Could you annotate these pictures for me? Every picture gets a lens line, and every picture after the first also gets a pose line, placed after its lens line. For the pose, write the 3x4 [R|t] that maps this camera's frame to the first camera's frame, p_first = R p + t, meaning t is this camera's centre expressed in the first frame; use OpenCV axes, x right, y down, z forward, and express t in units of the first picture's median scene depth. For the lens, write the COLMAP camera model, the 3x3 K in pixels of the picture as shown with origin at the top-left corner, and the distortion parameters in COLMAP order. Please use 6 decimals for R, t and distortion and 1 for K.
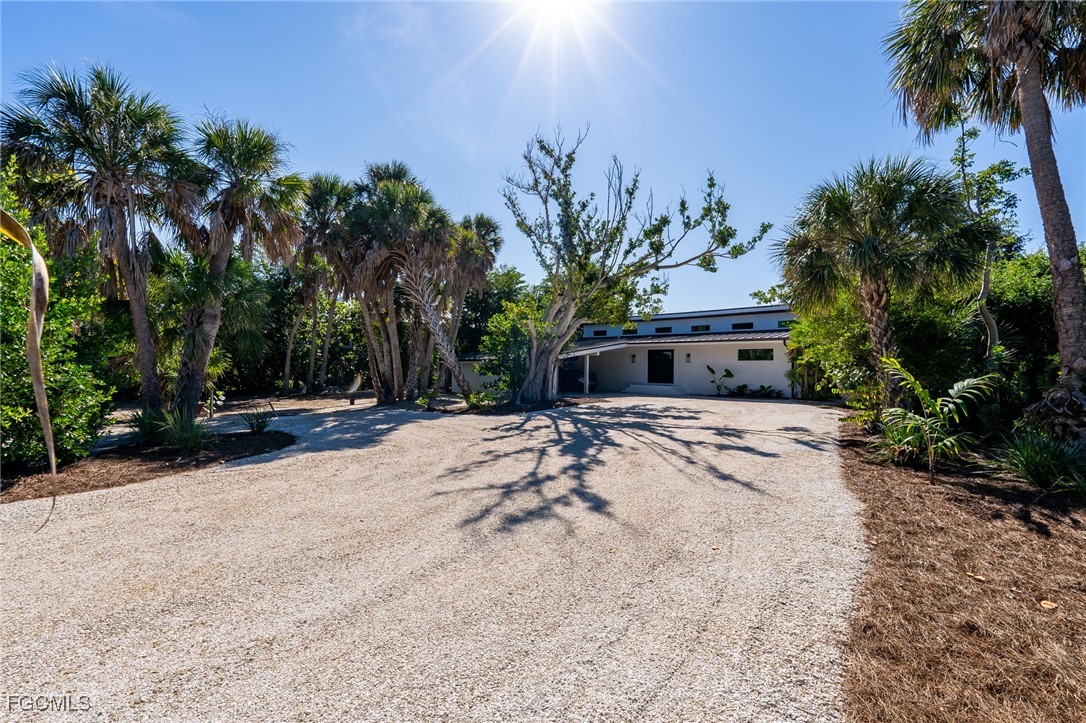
lens RADIAL K [[481.3, 0, 548.9], [0, 481.3, 359.1], [0, 0, 1]] dist [0.002171, 0.000337]
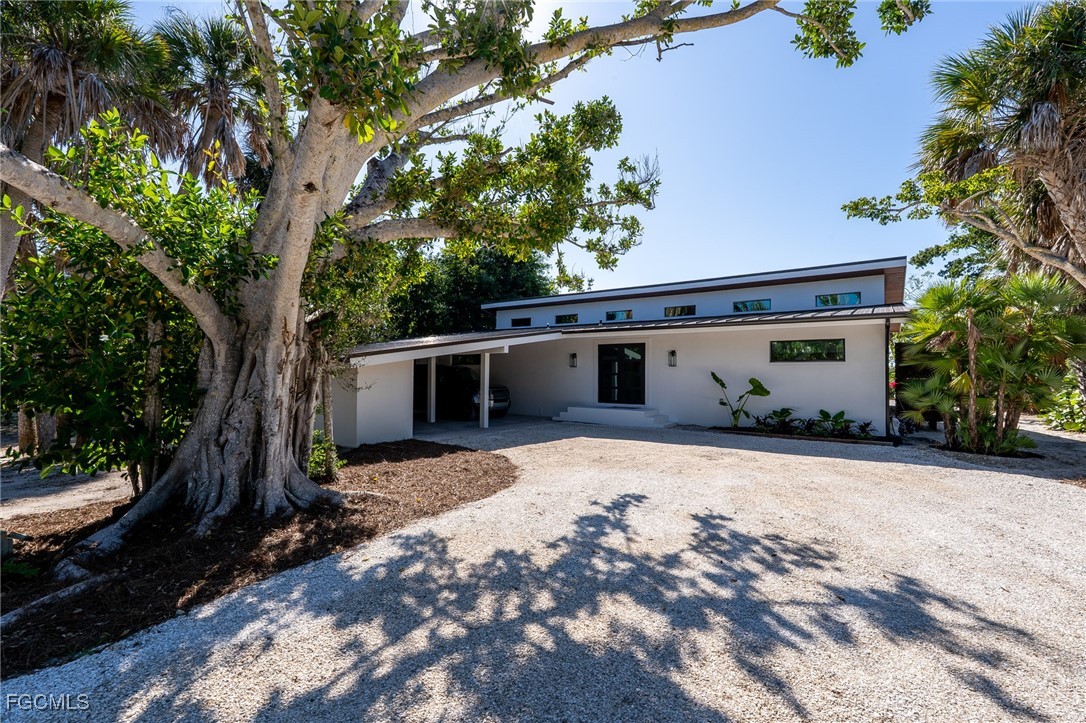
lens RADIAL K [[481.3, 0, 541.5], [0, 481.3, 362.5], [0, 0, 1]] dist [0.002171, 0.000337]
pose [[0.993172, -0.001701, 0.116648, 0.083227], [0.002051, 0.999994, -0.002880, 0.004064], [-0.116643, 0.003100, 0.993169, 0.507753]]
